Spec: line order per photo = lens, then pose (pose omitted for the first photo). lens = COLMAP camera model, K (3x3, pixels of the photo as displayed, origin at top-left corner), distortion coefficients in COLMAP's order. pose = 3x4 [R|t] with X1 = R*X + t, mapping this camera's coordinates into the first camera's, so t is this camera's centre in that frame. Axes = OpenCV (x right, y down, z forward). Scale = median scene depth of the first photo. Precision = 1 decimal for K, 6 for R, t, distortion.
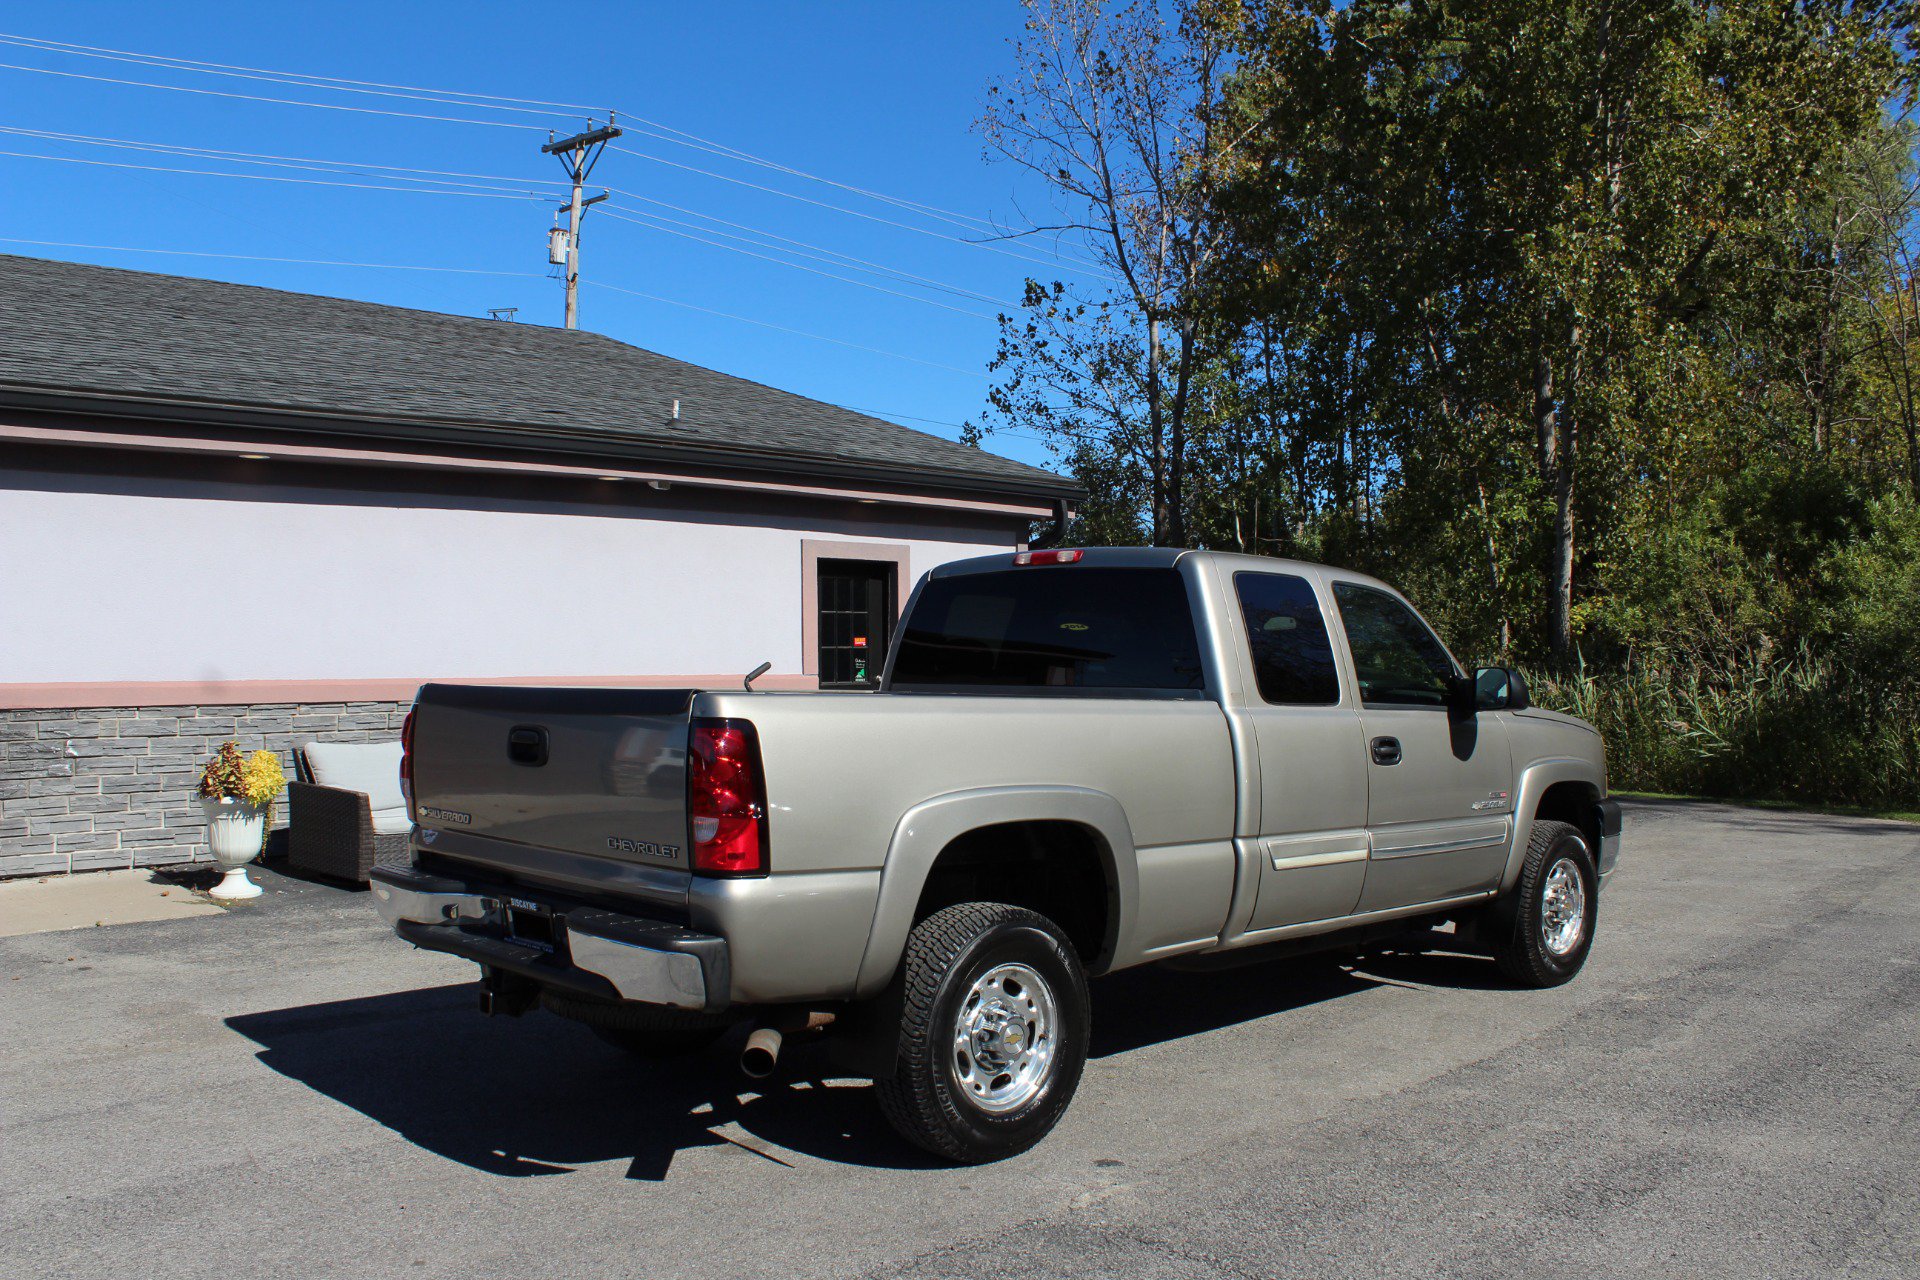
lens RADIAL K [[1648.2, 0, 954.4], [0, 1648.2, 646.3], [0, 0, 1]] dist [-0.168503, 0.165485]
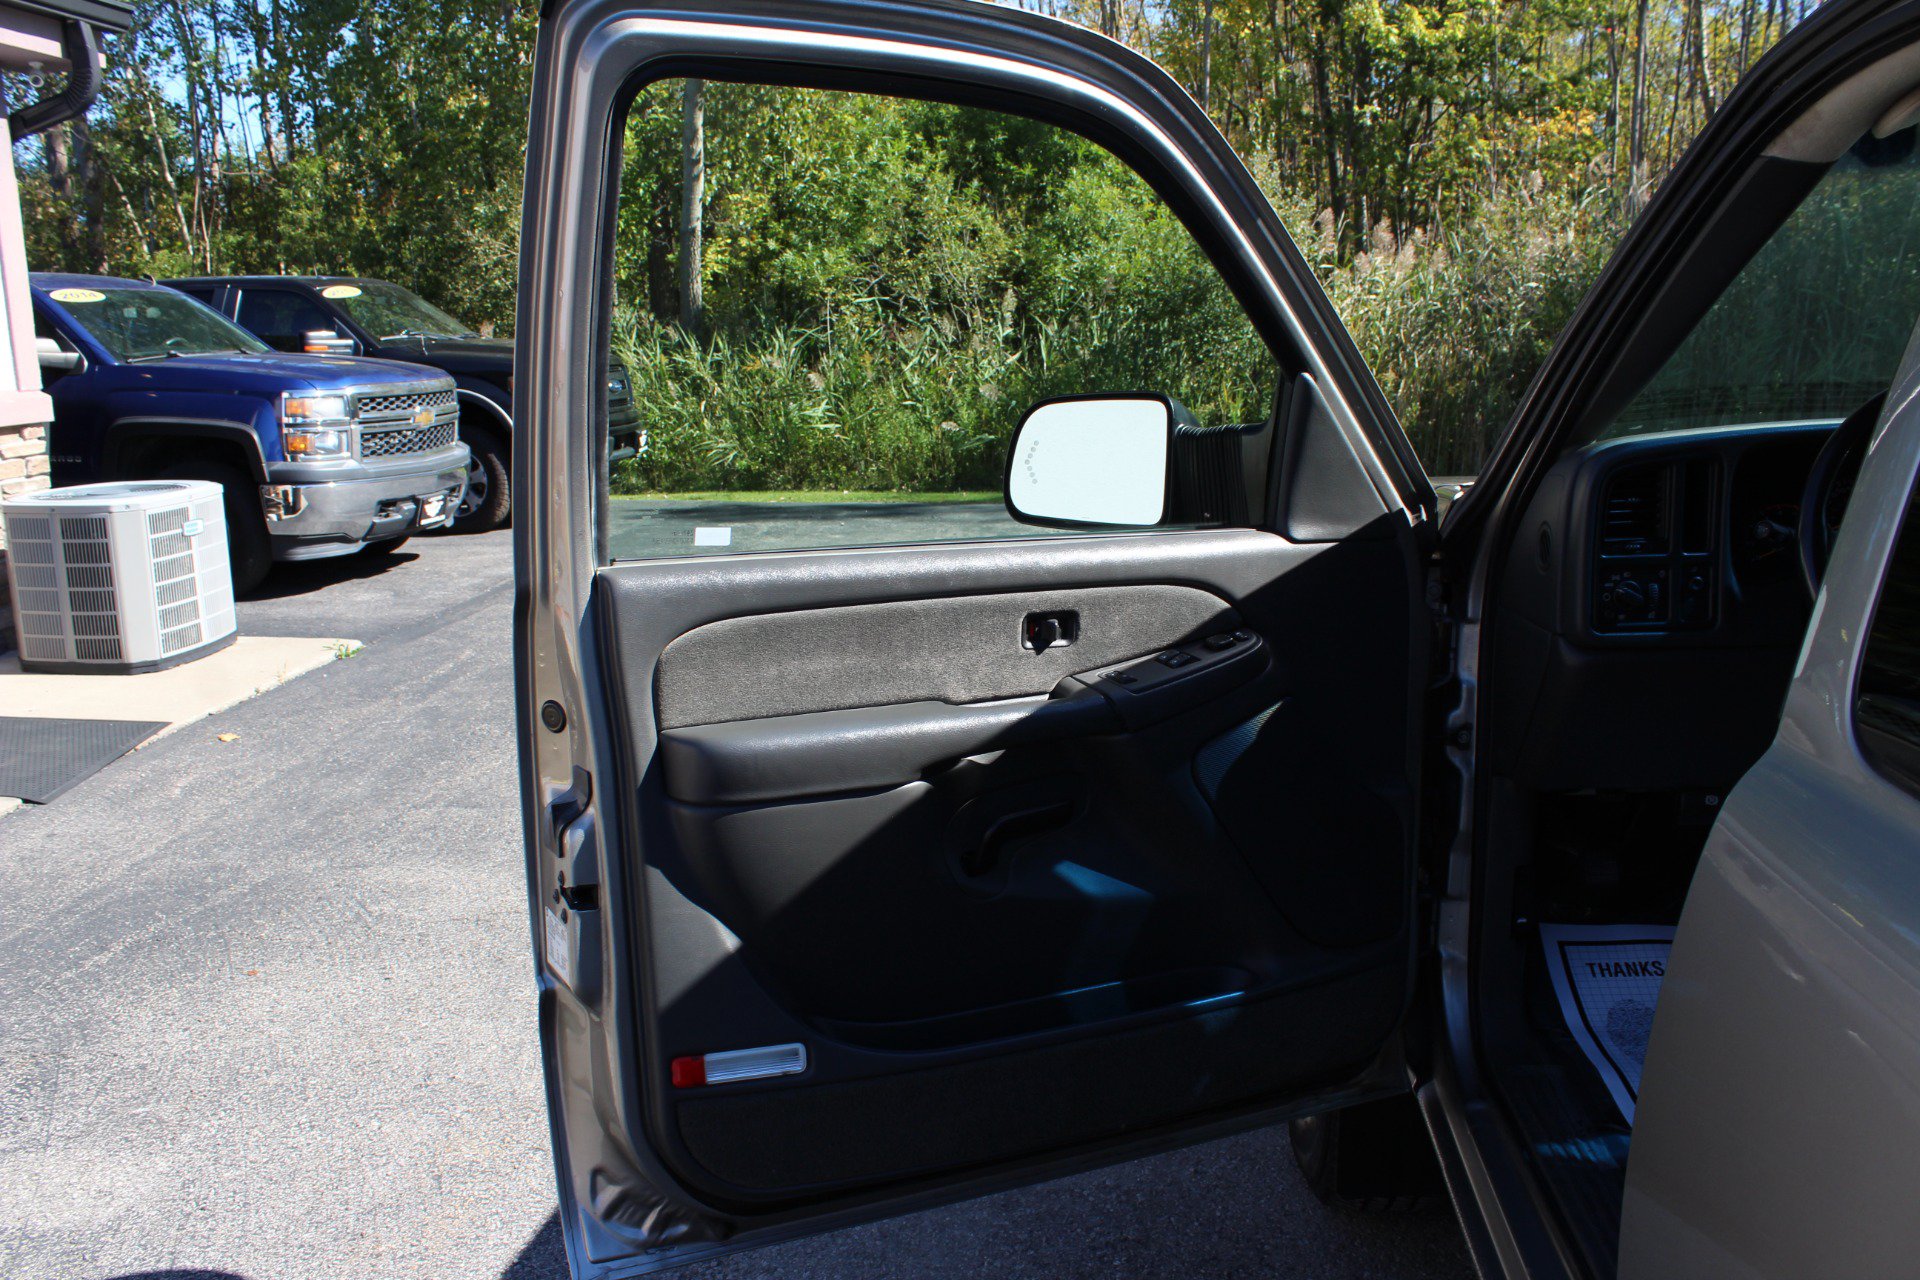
lens RADIAL K [[1602.8, 0, 960.0], [0, 1602.8, 640.0], [0, 0, 1]] dist [-0.167742, 0.154402]
pose [[0.760225, -0.156881, 0.630433, -0.065279], [0.024943, 0.976738, 0.212980, -0.002812], [-0.649181, -0.146188, 0.746454, 0.638012]]
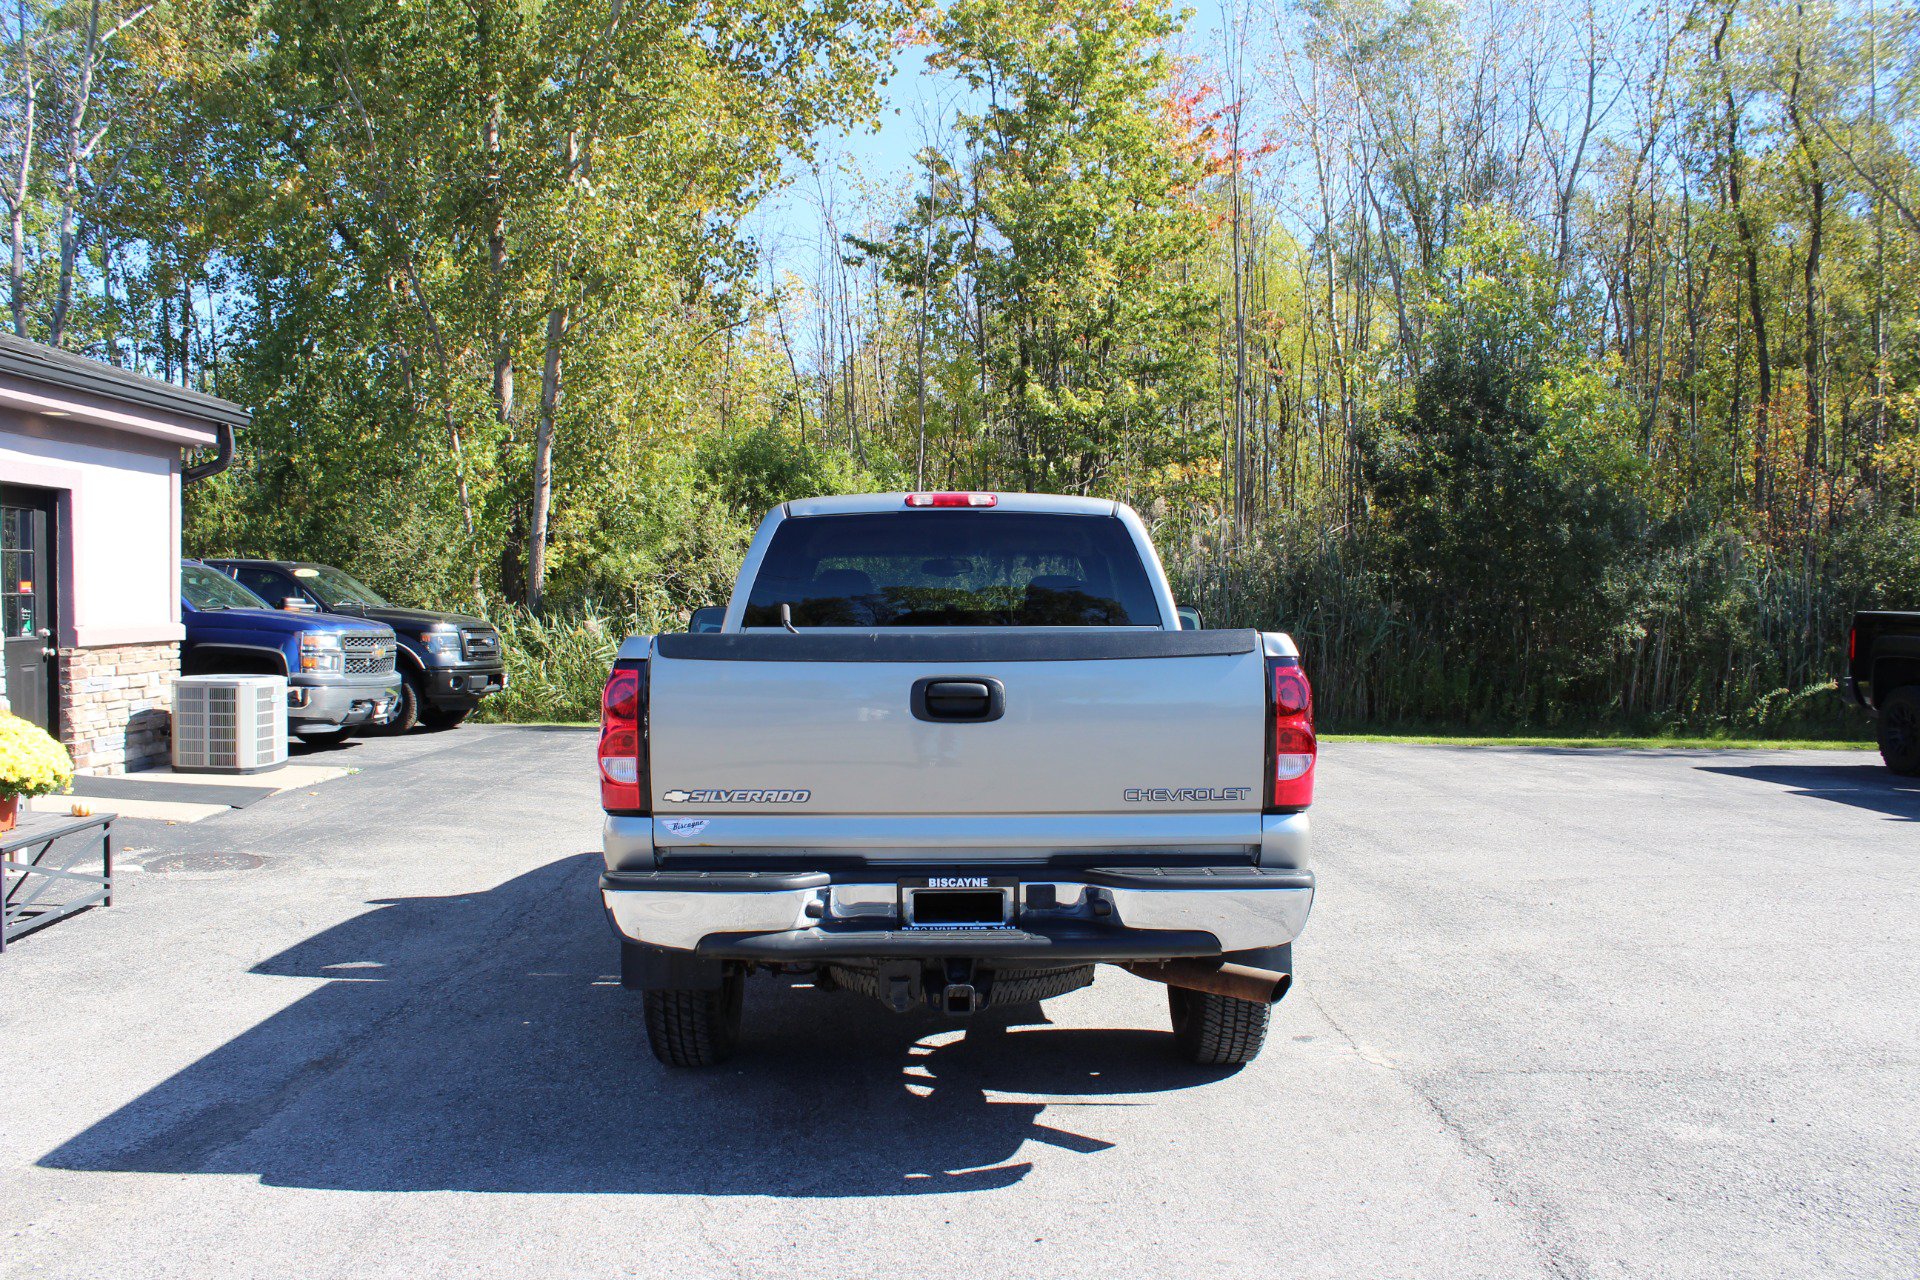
lens RADIAL K [[1648.2, 0, 954.4], [0, 1648.2, 646.3], [0, 0, 1]] dist [-0.168503, 0.165485]
pose [[0.689701, -0.026441, 0.723612, -0.385897], [0.002465, 0.999413, 0.034169, 0.001138], [-0.724090, -0.021783, 0.689361, 0.170957]]
